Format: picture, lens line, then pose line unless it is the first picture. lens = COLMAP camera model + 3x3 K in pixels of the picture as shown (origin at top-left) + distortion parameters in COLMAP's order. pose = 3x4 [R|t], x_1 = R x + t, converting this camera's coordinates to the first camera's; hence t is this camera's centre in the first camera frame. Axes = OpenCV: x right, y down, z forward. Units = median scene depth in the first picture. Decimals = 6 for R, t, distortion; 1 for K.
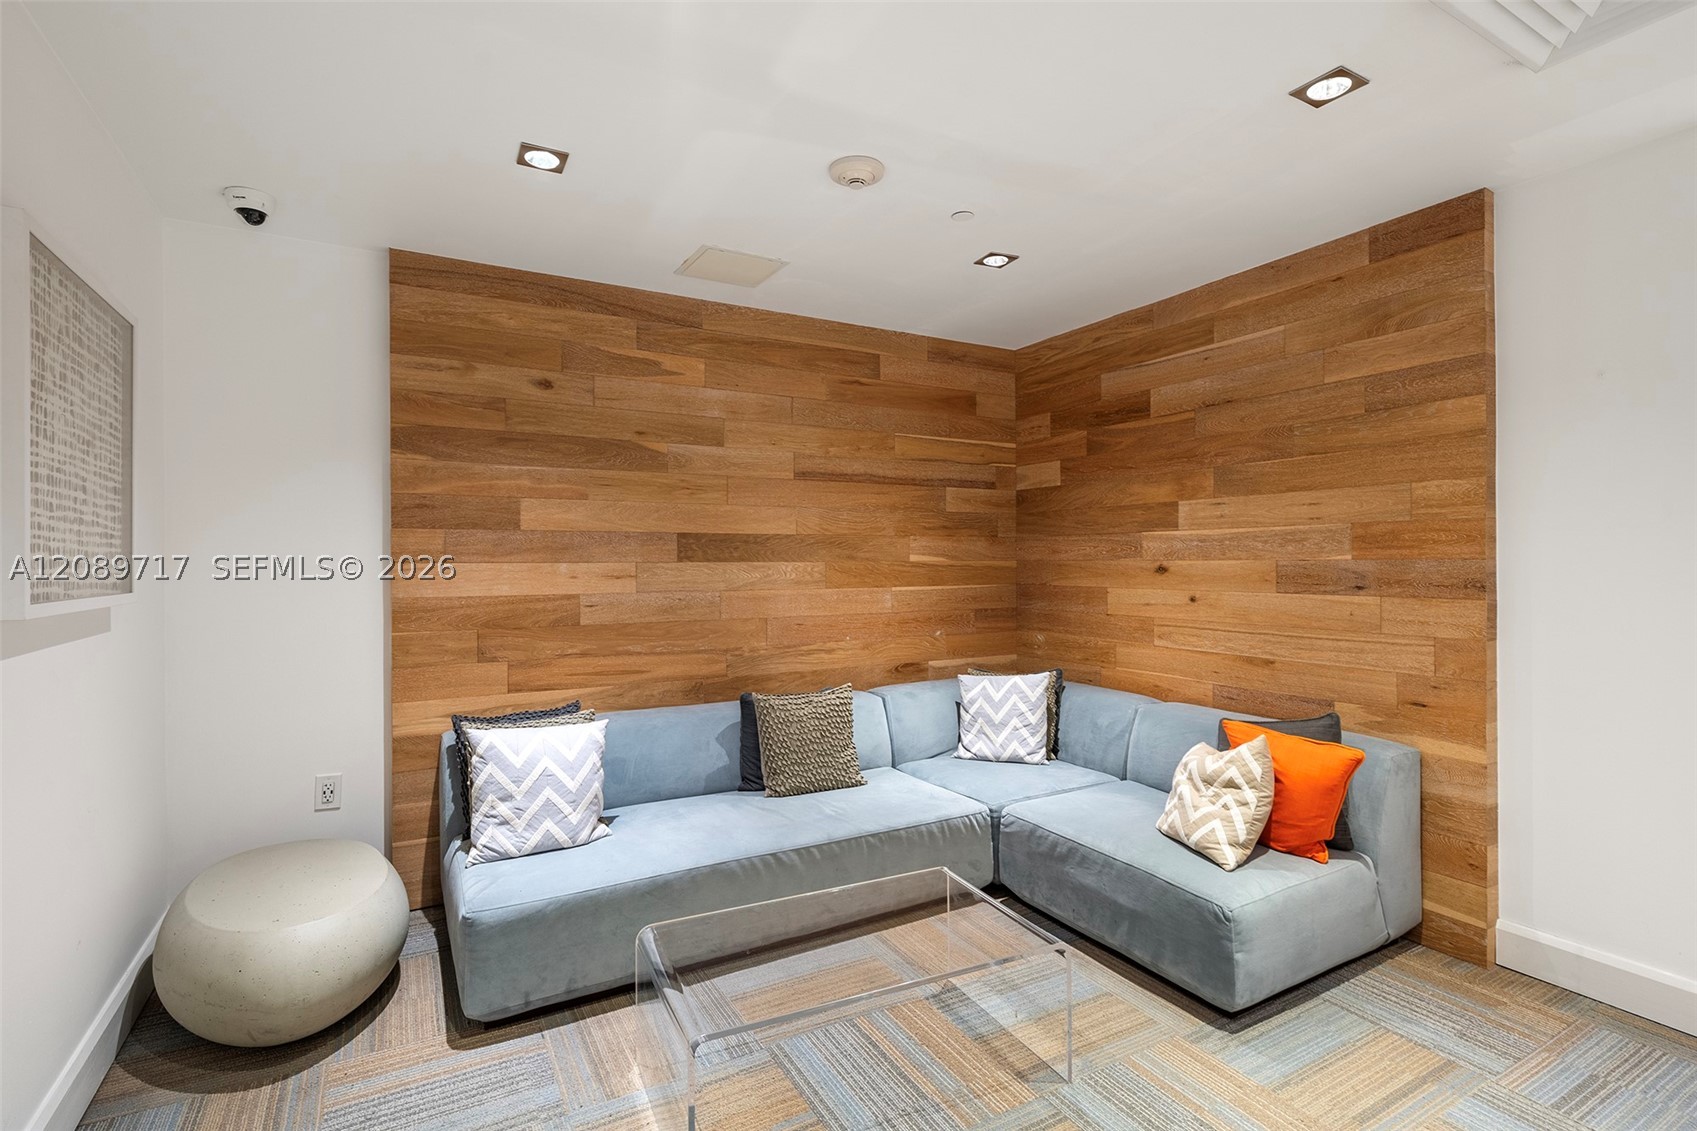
lens RADIAL K [[802.6, 0, 846.9], [0, 802.6, 563.1], [0, 0, 1]] dist [0.001766, 0.000261]
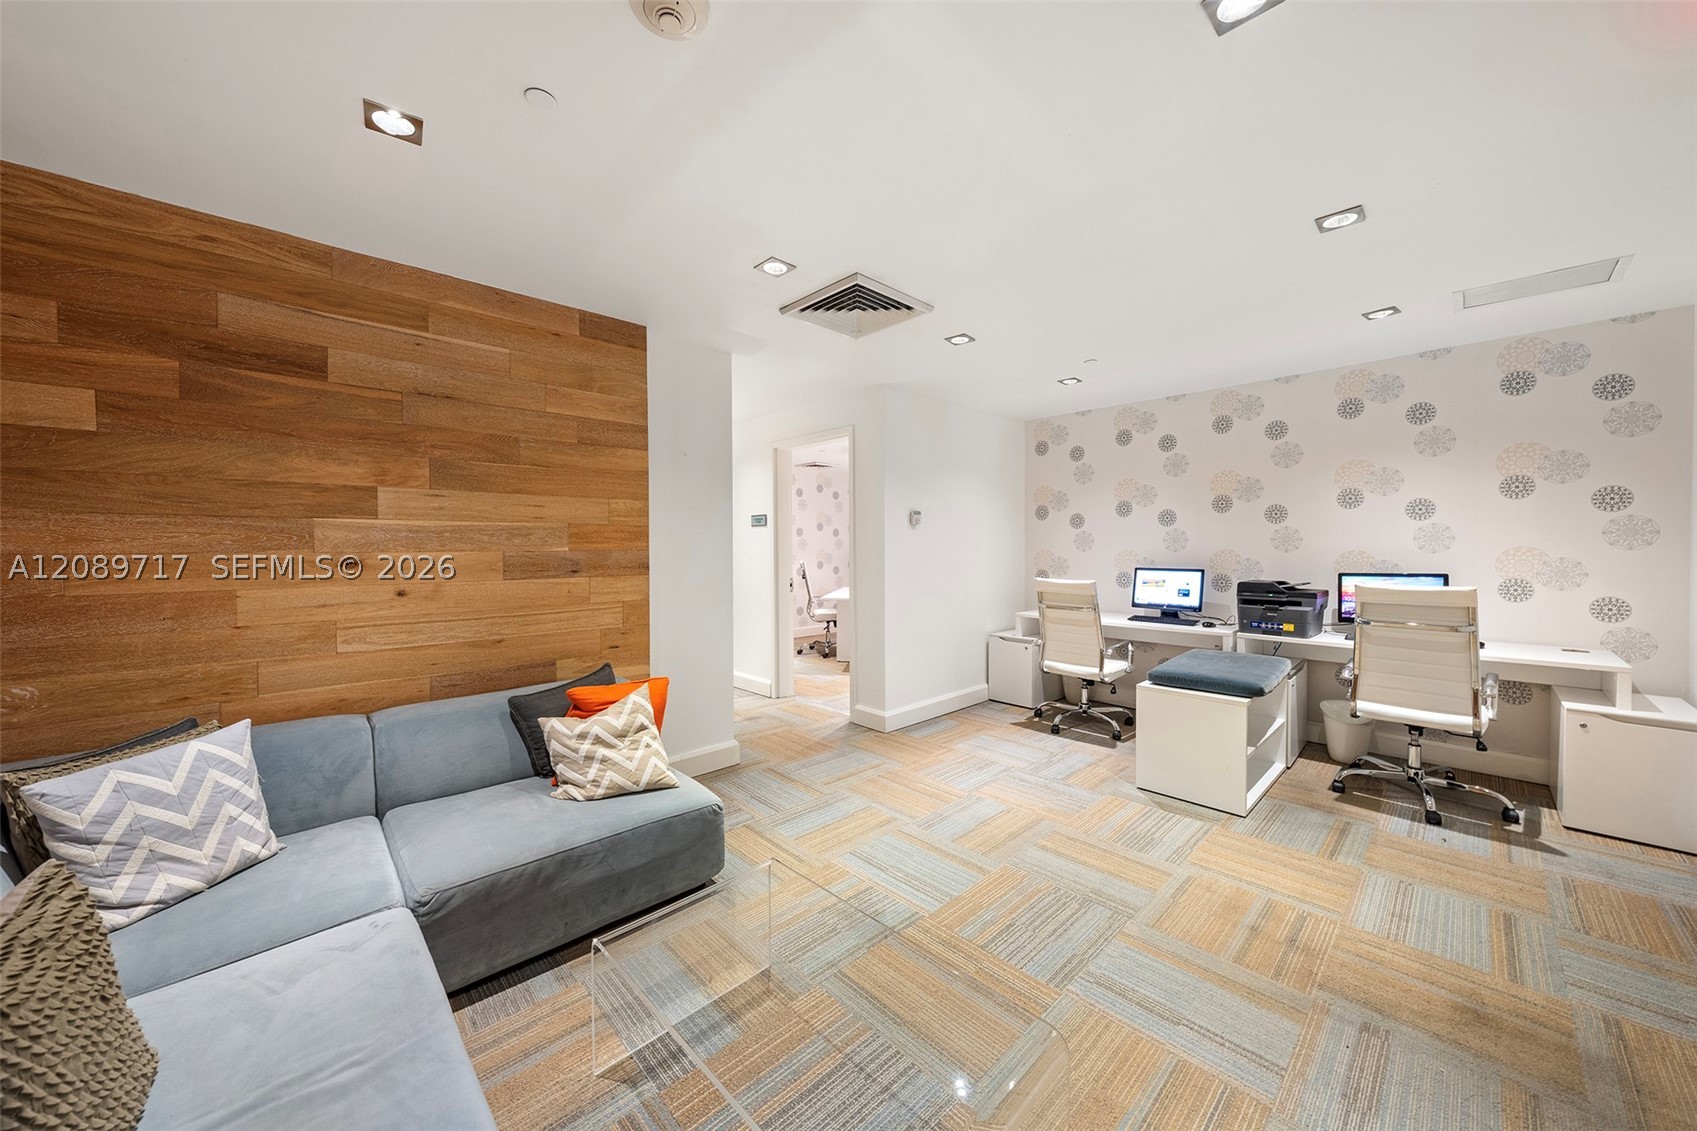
lens RADIAL K [[589.2, 0, 842.1], [0, 589.2, 557.2], [0, 0, 1]] dist [-0.008696, 0.000614]
pose [[-0.234672, -0.011084, 0.972011, -0.375052], [0.008213, 0.999877, 0.013385, -0.002764], [-0.972040, 0.011125, -0.234552, 0.691139]]
